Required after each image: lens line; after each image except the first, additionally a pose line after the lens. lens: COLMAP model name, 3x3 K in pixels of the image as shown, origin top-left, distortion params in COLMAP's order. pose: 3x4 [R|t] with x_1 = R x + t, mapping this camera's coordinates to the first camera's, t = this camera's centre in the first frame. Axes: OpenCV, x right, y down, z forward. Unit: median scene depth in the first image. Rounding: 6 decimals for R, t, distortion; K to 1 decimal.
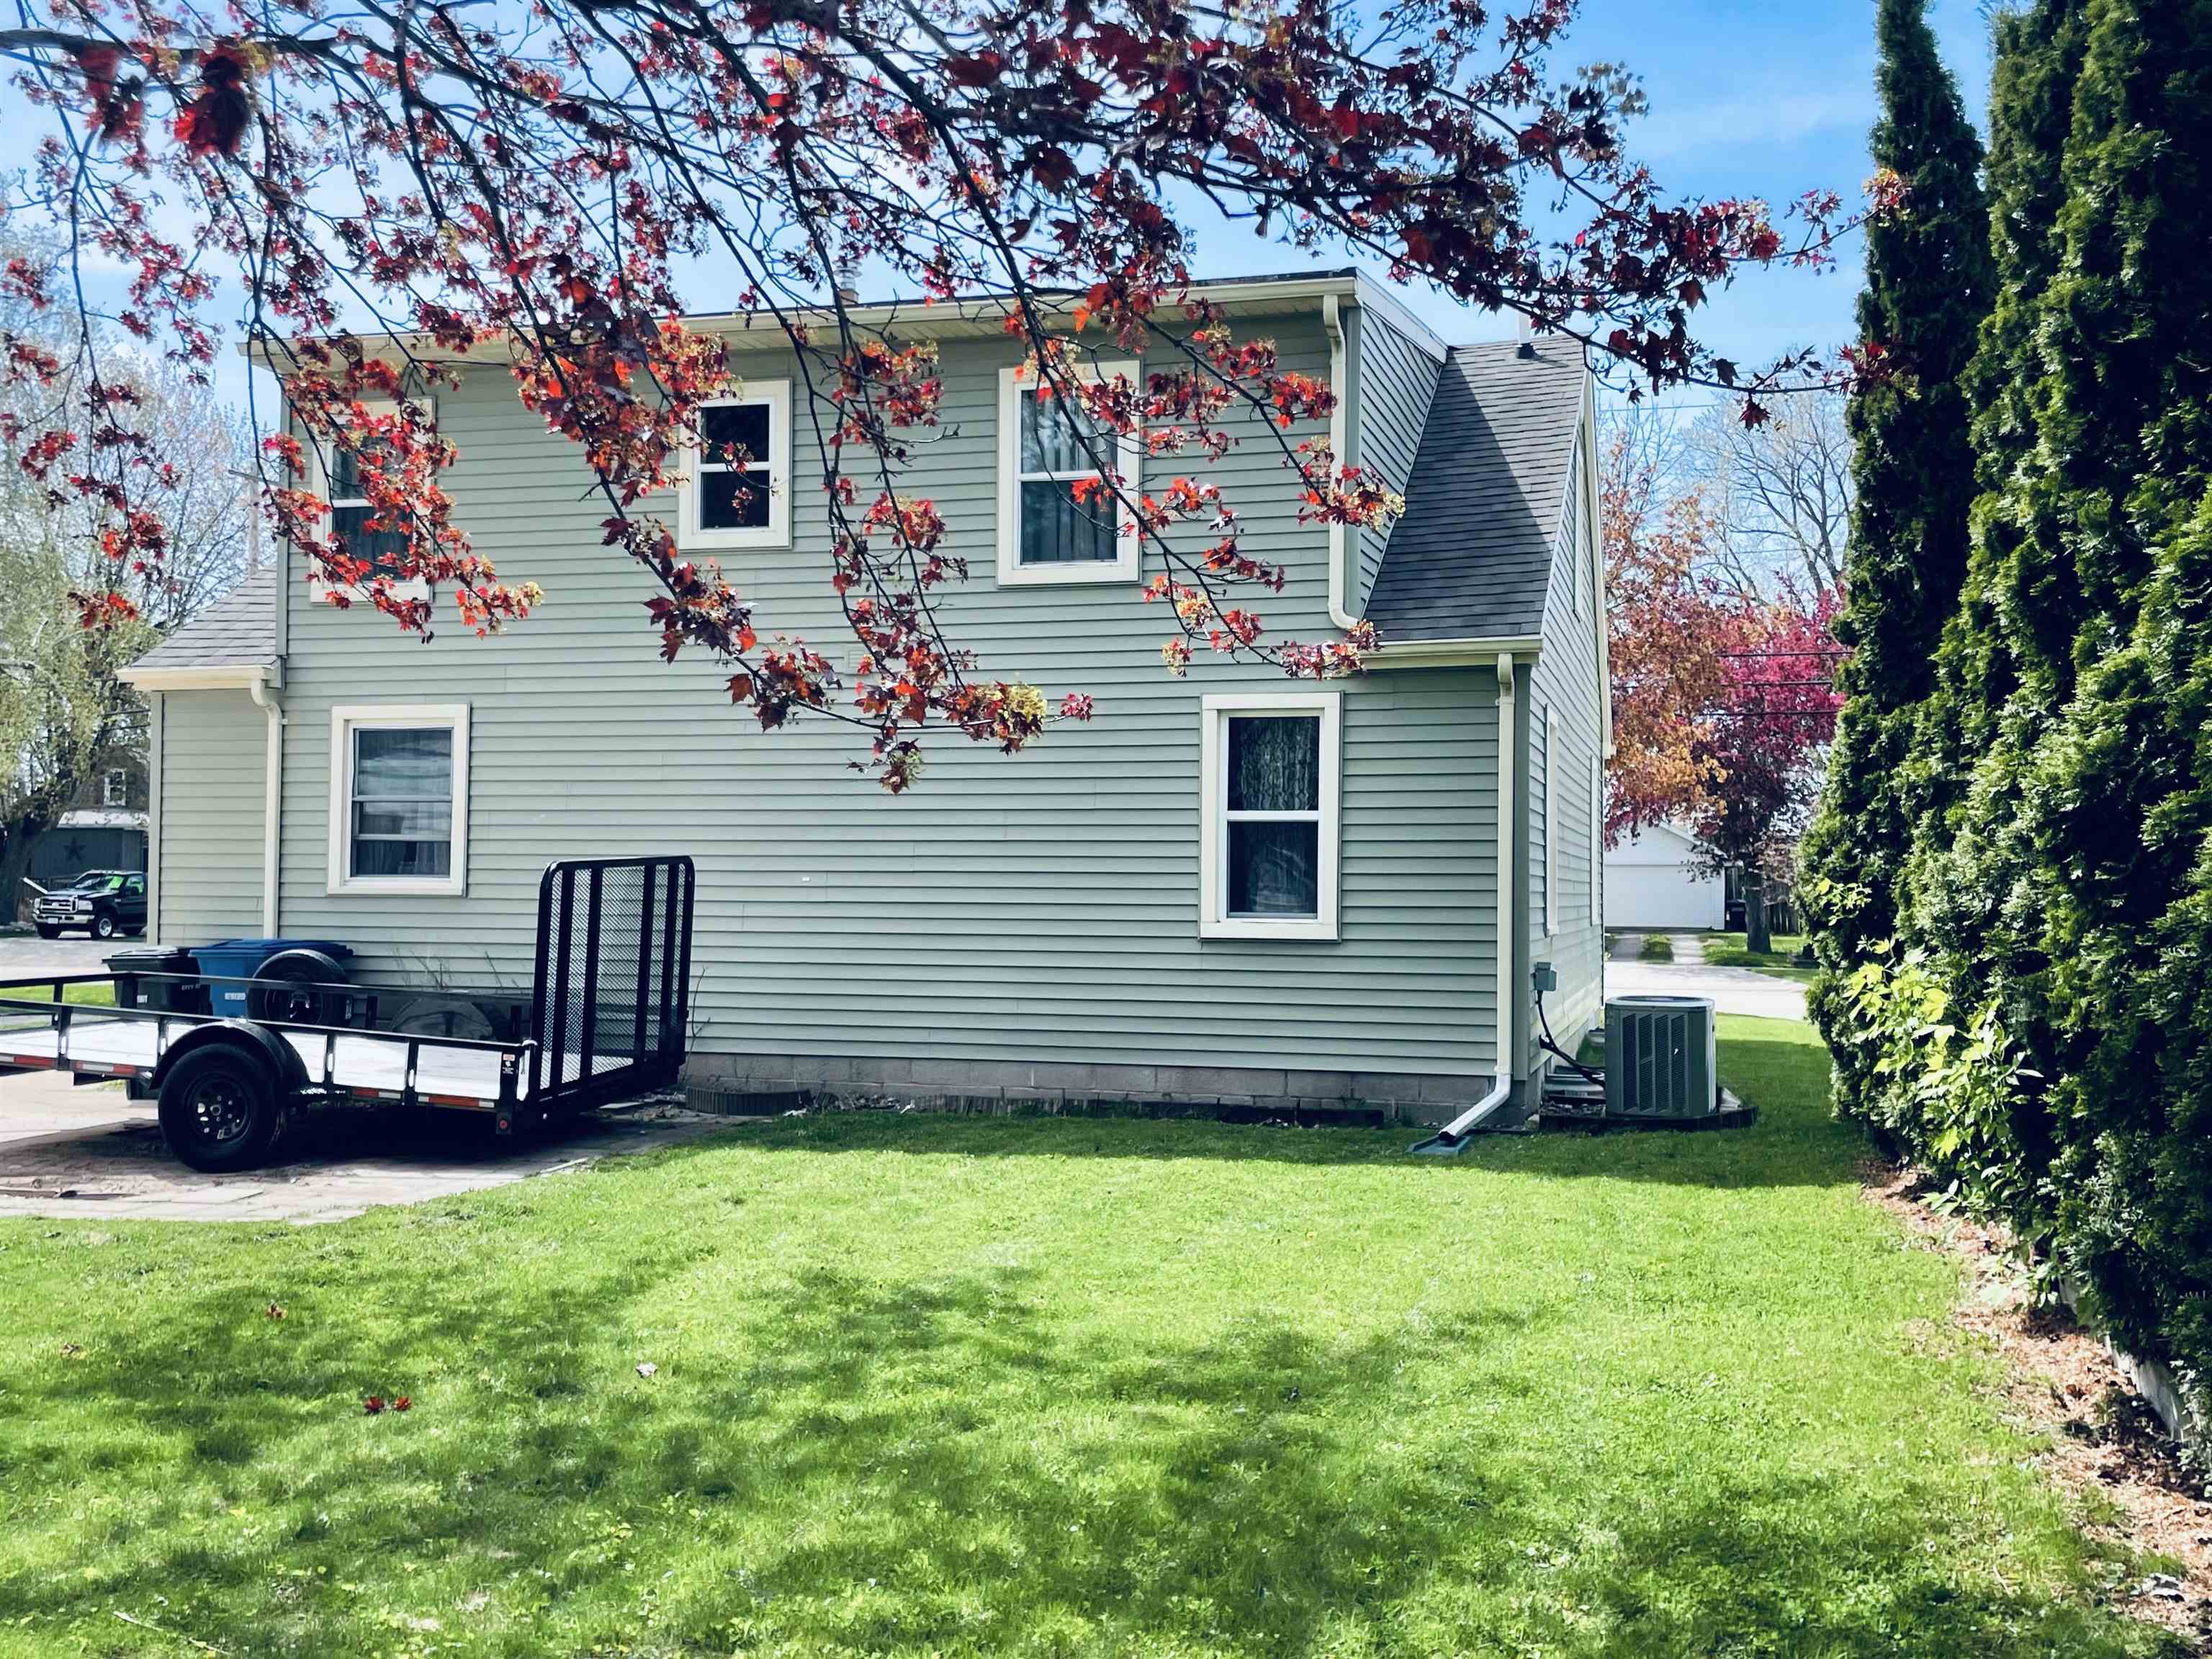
lens RADIAL K [[2147.2, 0, 1107.4], [0, 2147.2, 818.9], [0, 0, 1]] dist [0.037925, 0.000000]
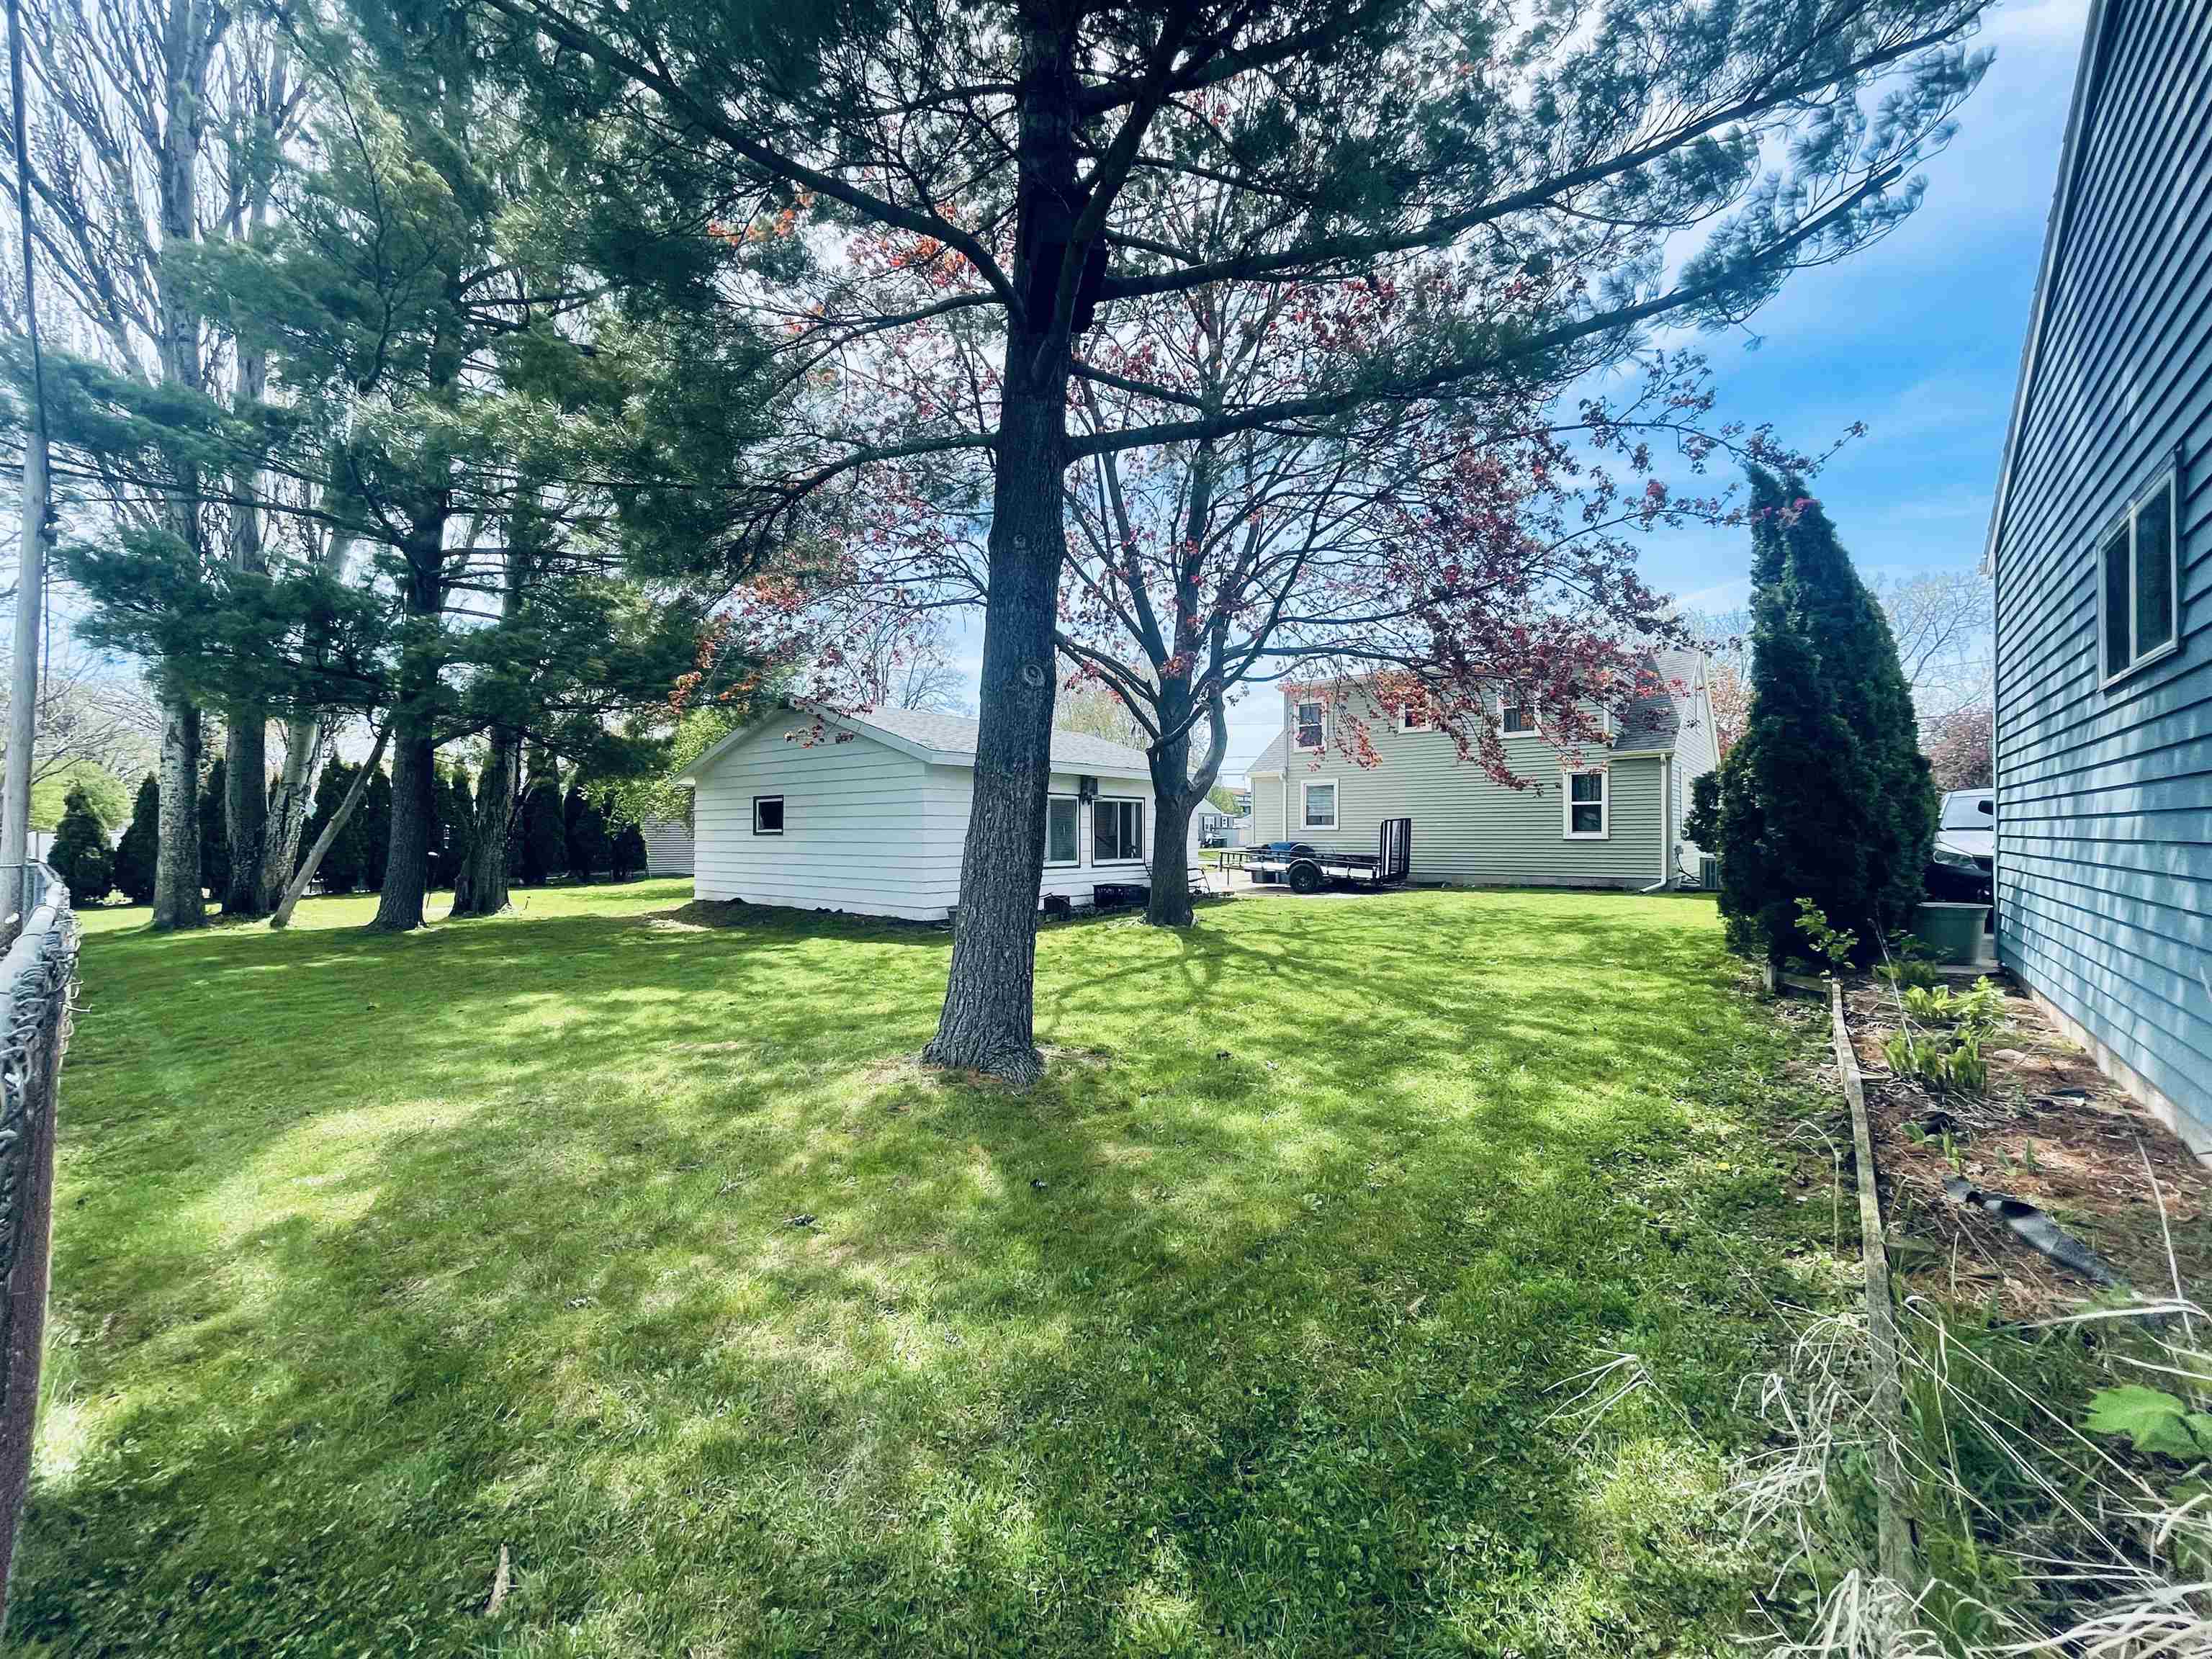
lens RADIAL K [[892.1, 0, 1106.4], [0, 892.1, 827.7], [0, 0, 1]] dist [0.000206, 0.000010]
pose [[0.915012, -0.016418, -0.403091, -0.061355], [0.028006, 0.999346, 0.022869, -0.019856], [0.402452, -0.032214, 0.914874, -0.742654]]
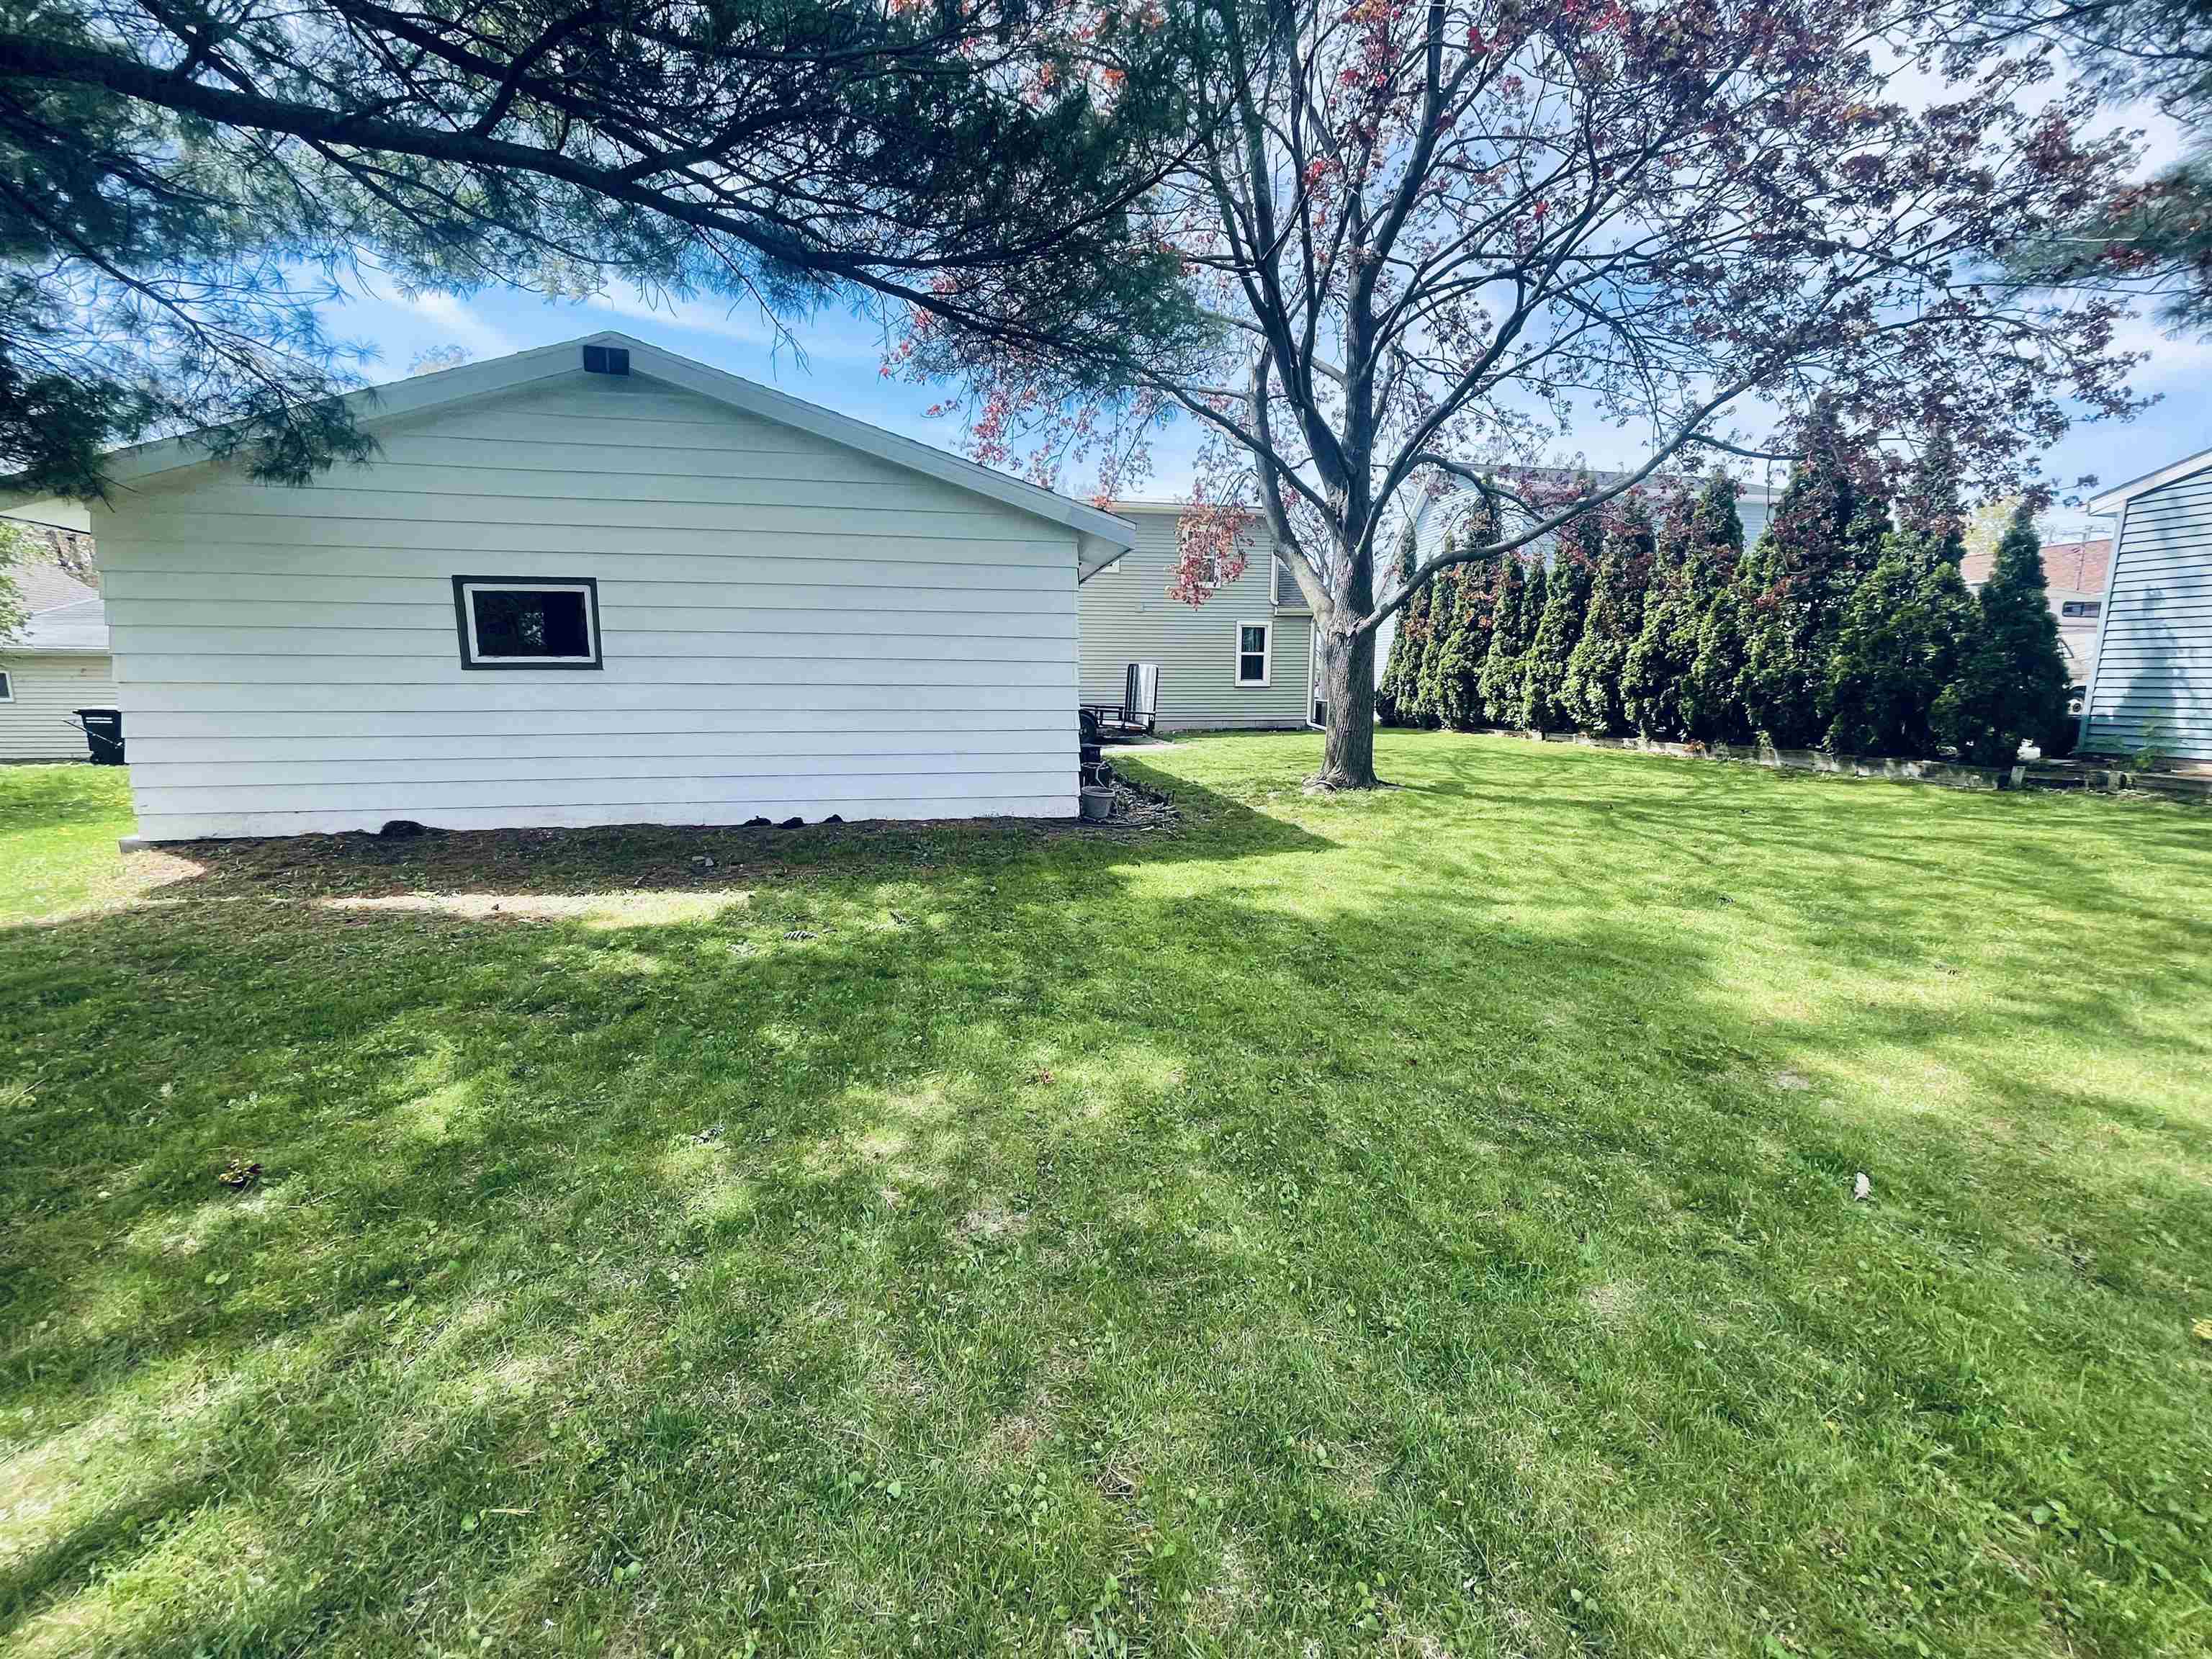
lens RADIAL K [[892.1, 0, 1113.2], [0, 892.1, 827.5], [0, 0, 1]] dist [0.000206, 0.000010]
pose [[0.894956, -0.076309, 0.439580, -1.081691], [-0.015015, 0.979555, 0.200615, -0.016807], [-0.445901, -0.186142, 0.875513, -0.415835]]
